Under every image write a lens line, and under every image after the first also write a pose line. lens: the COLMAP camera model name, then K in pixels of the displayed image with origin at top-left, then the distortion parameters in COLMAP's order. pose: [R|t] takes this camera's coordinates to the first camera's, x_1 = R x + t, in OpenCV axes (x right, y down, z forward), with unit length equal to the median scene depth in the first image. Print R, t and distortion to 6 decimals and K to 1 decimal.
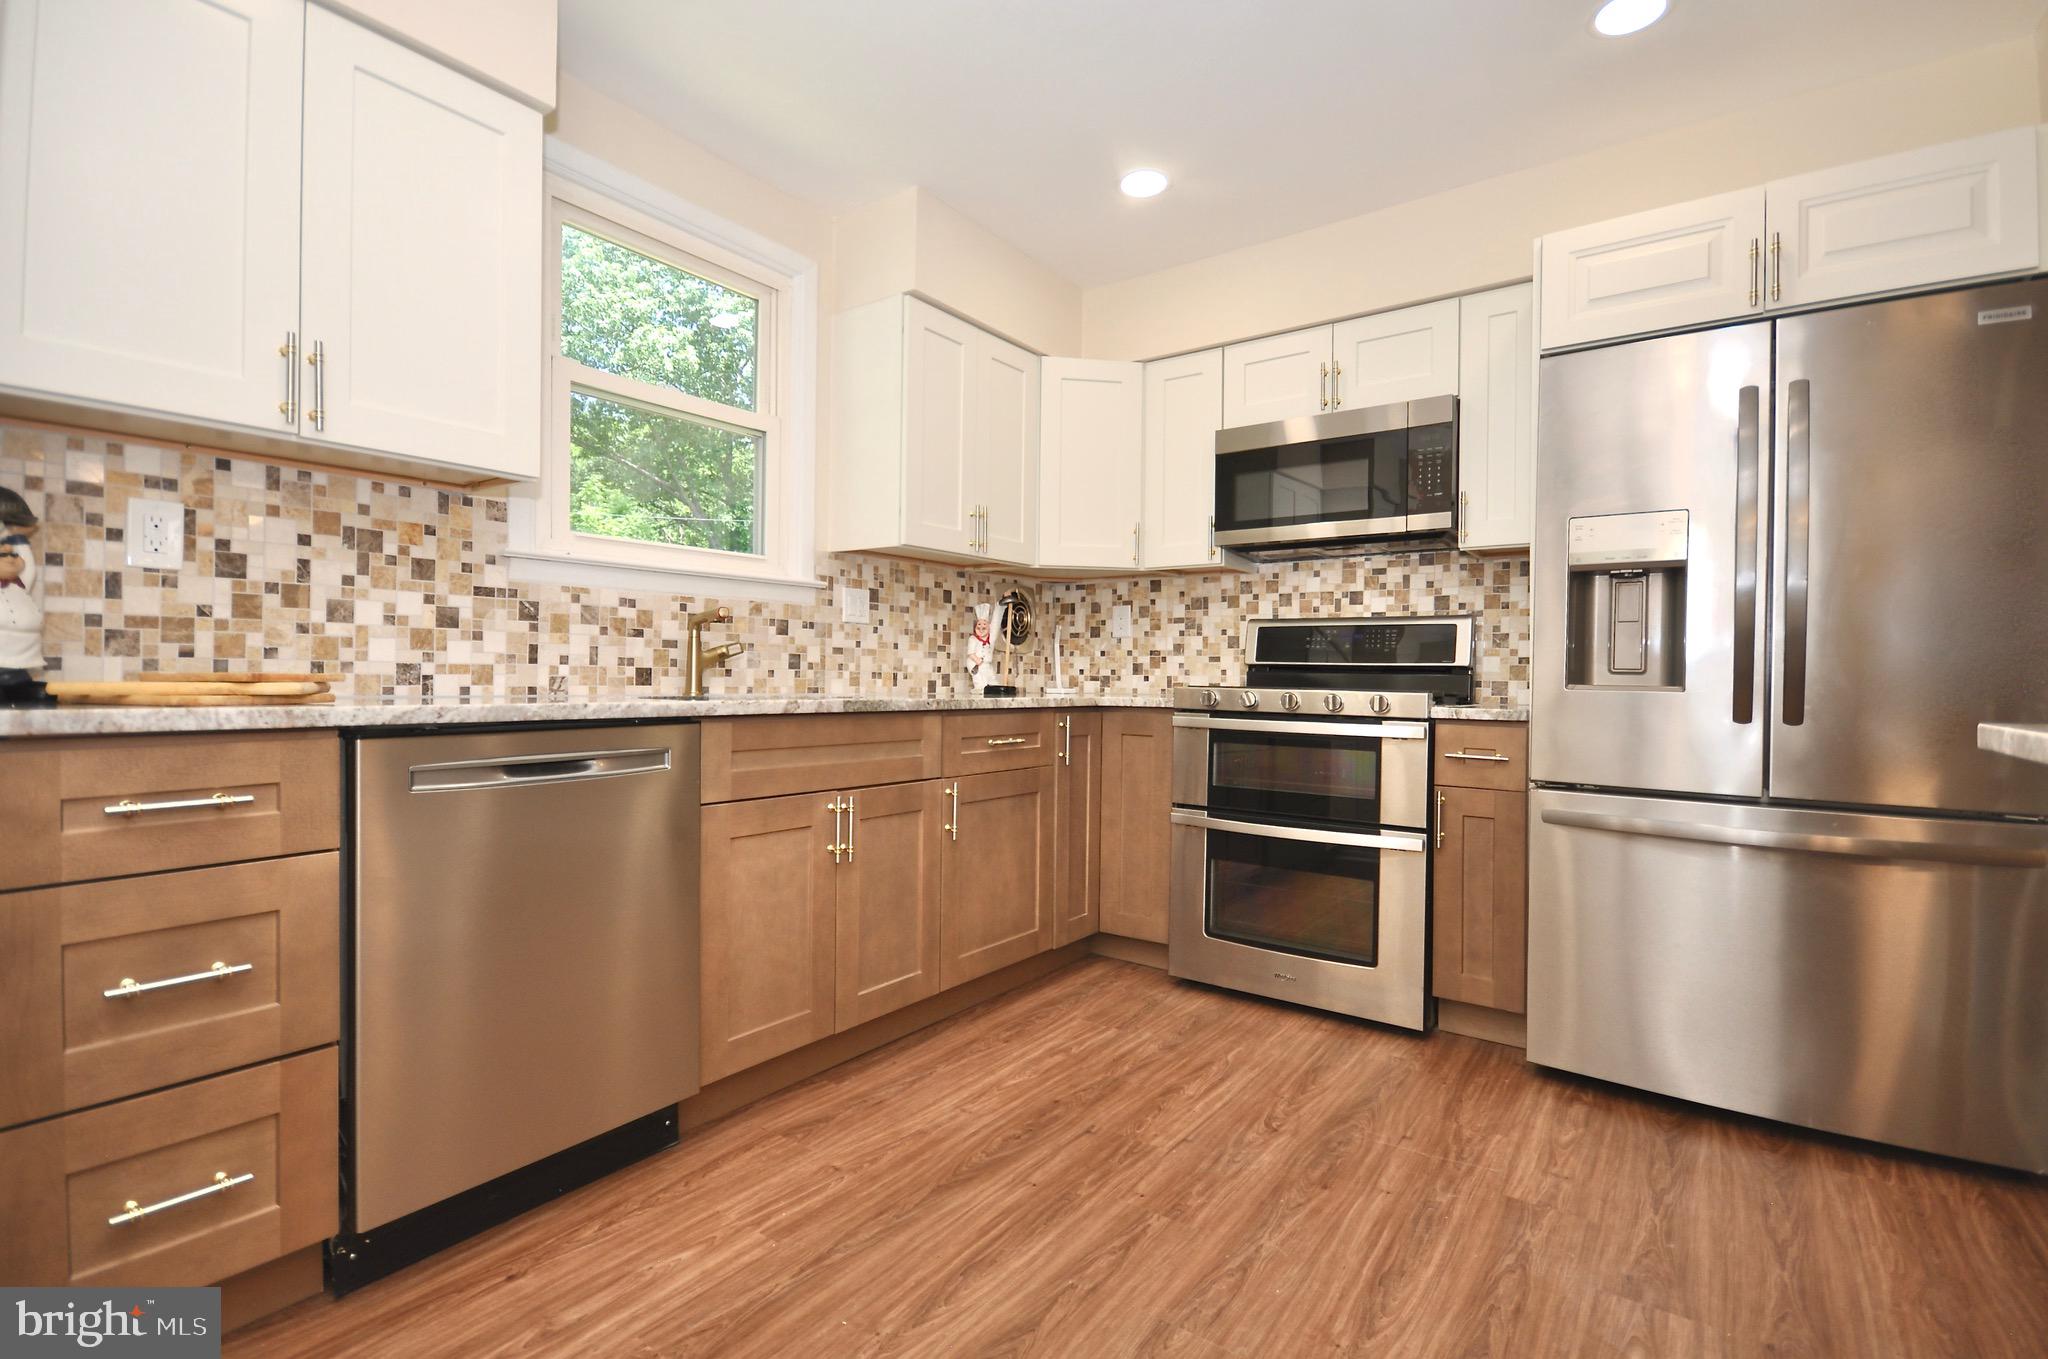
lens RADIAL K [[939.7, 0, 1017.3], [0, 939.7, 672.2], [0, 0, 1]] dist [0.004758, -0.009734]
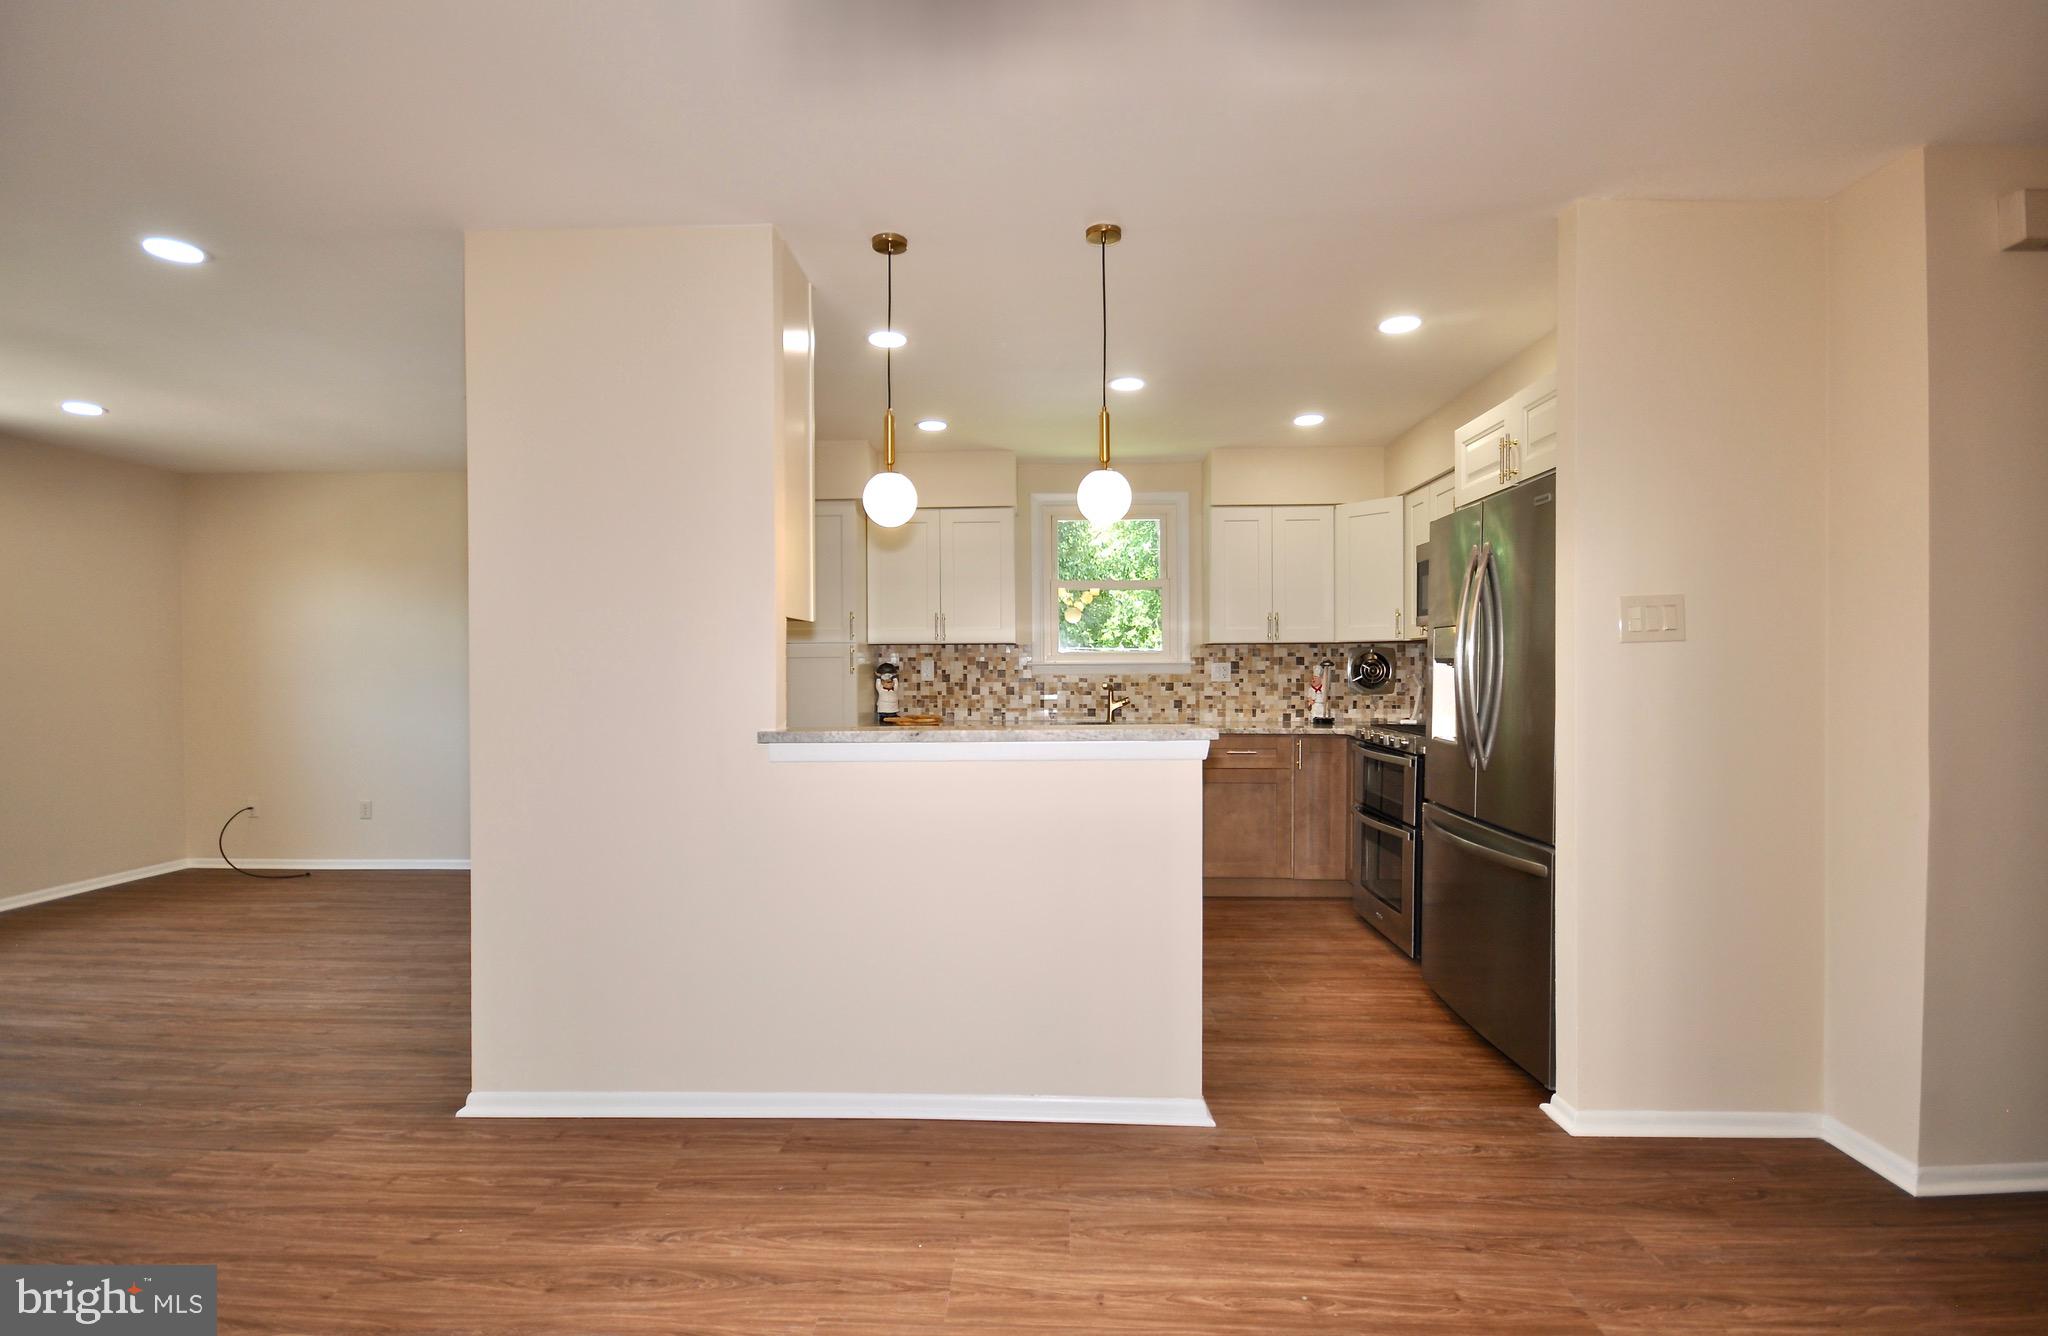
lens RADIAL K [[909.4, 0, 1018.4], [0, 909.4, 674.4], [0, 0, 1]] dist [-0.004914, -0.000529]
pose [[0.556203, -0.005899, -0.831026, 1.285369], [0.011563, 0.999933, 0.000641, -0.087789], [0.830966, -0.009965, 0.556234, -0.347363]]
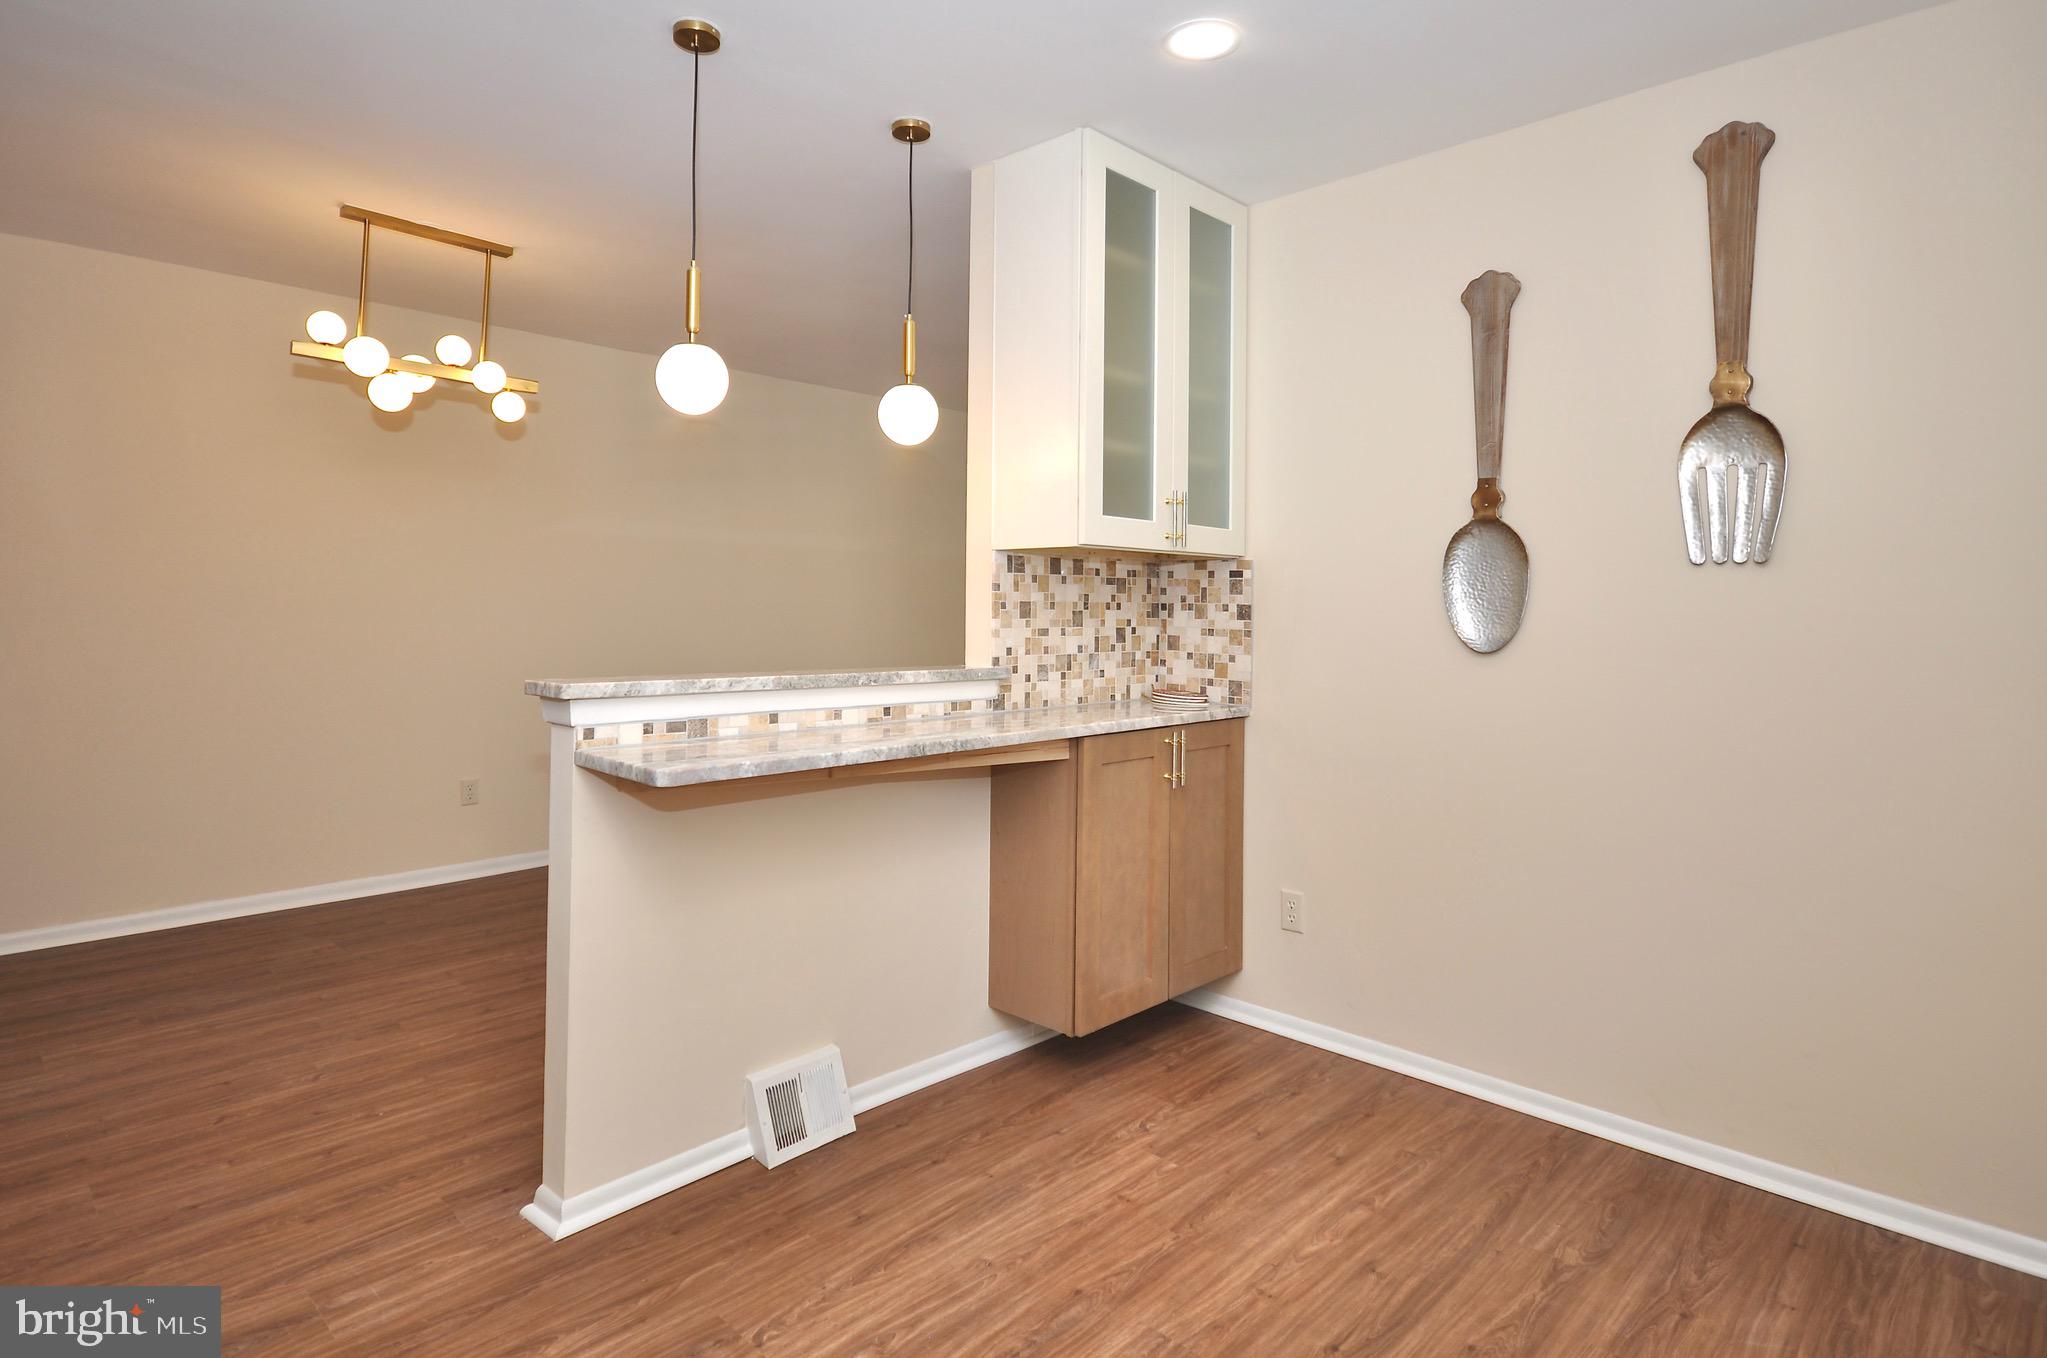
lens RADIAL K [[1078.2, 0, 1004.8], [0, 1078.2, 590.1], [0, 0, 1]] dist [0.018356, -0.008973]
pose [[-0.990410, -0.018367, 0.136934, 0.125613], [-0.020981, 0.999624, -0.017667, -0.089854], [-0.136558, -0.020371, -0.990423, 1.146255]]
